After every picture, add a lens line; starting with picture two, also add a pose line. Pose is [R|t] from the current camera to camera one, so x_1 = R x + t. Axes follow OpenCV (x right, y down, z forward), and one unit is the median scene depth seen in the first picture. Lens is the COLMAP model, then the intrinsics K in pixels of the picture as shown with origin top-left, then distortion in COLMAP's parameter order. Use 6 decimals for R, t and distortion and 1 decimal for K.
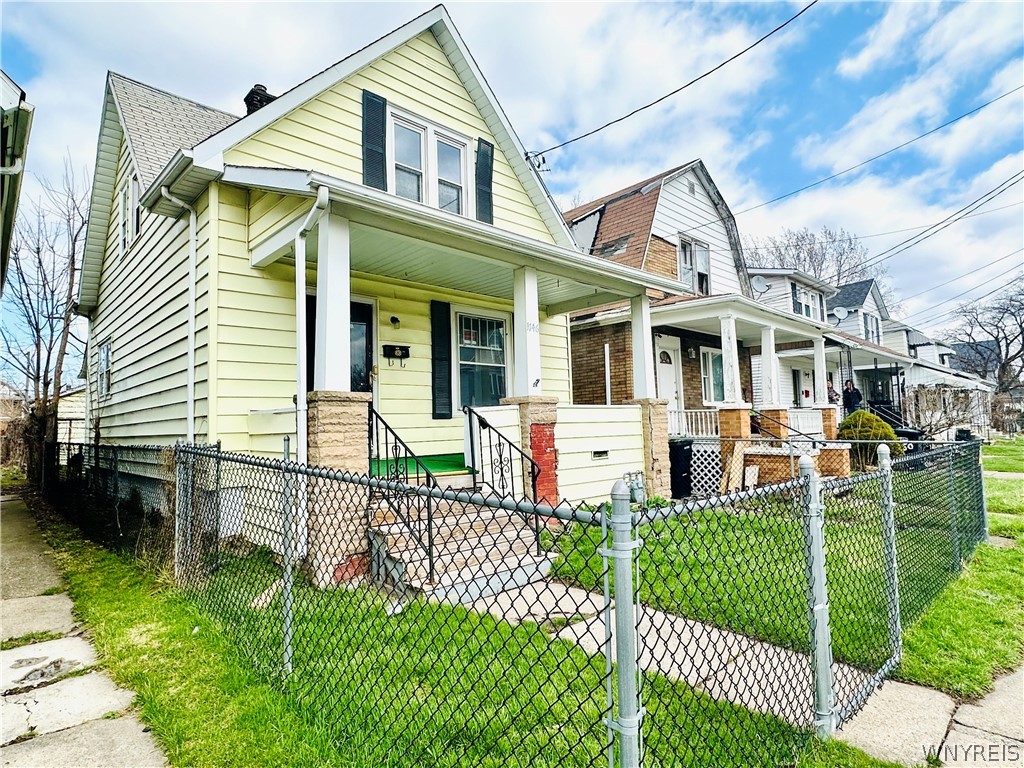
lens RADIAL K [[559.5, 0, 511.8], [0, 559.5, 386.2], [0, 0, 1]] dist [0.003346, 0.000509]
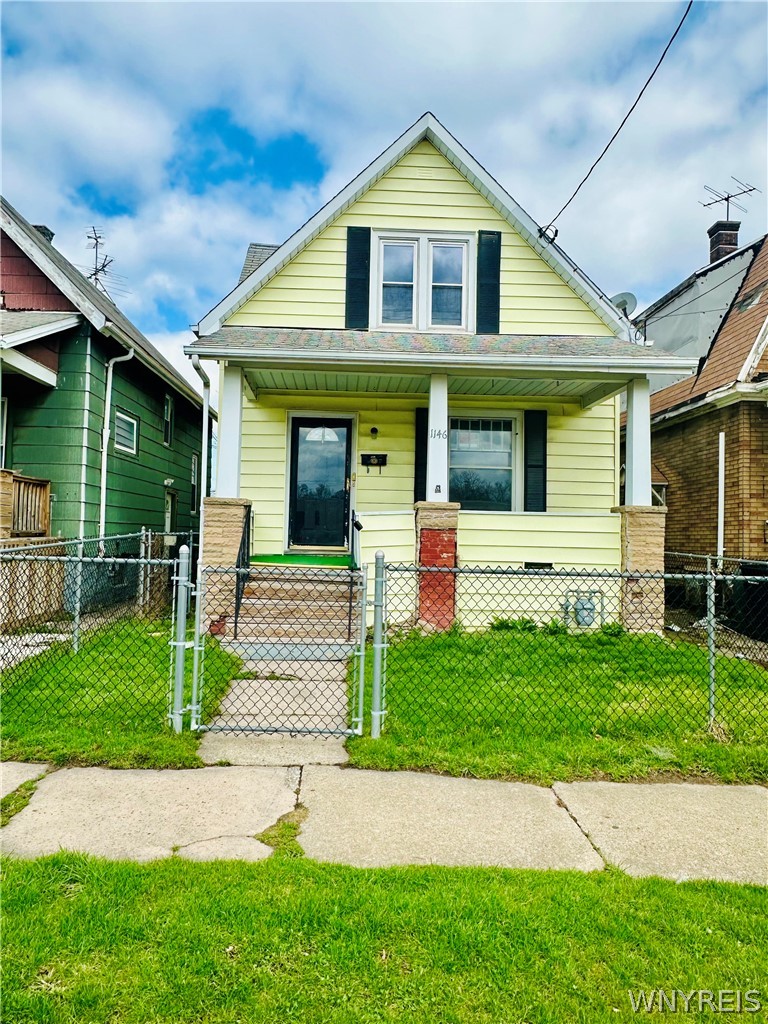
lens RADIAL K [[691.3, 0, 382.7], [0, 691.3, 510.0], [0, 0, 1]] dist [-0.006126, -0.001576]
pose [[0.749512, 0.019992, -0.661689, 0.694484], [0.006102, 0.999293, 0.037105, -0.013054], [0.661963, -0.031848, 0.748860, -0.006679]]
